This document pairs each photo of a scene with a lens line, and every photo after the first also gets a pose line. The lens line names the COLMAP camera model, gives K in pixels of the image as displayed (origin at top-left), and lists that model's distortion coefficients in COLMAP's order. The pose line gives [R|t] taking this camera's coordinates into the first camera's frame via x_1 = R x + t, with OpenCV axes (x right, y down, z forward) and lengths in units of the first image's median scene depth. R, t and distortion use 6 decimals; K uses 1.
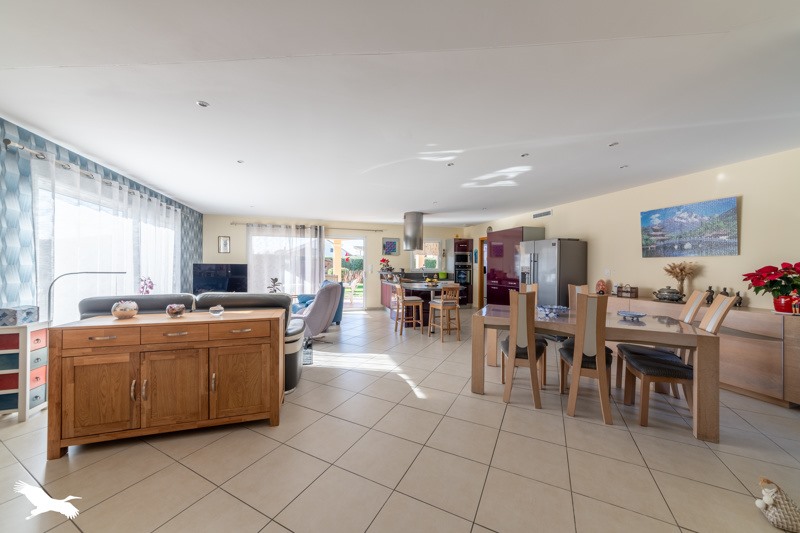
lens RADIAL K [[282.4, 0, 400.0], [0, 282.4, 266.5], [0, 0, 1]] dist [0.006800, -0.000005]
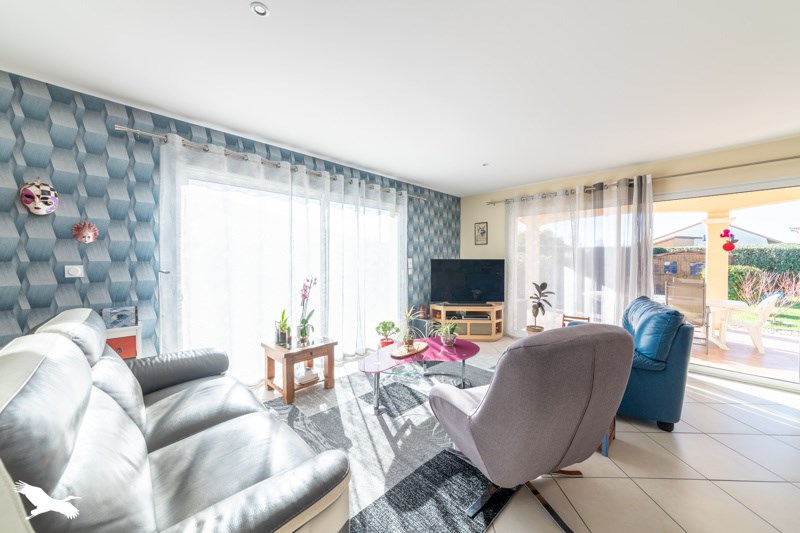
lens RADIAL K [[282.4, 0, 400.0], [0, 282.4, 266.5], [0, 0, 1]] dist [0.006800, -0.000005]
pose [[0.451574, 0.022654, -0.891946, -0.073120], [-0.006650, 0.999735, 0.022025, -0.007824], [0.892209, -0.004014, 0.451605, 0.732348]]
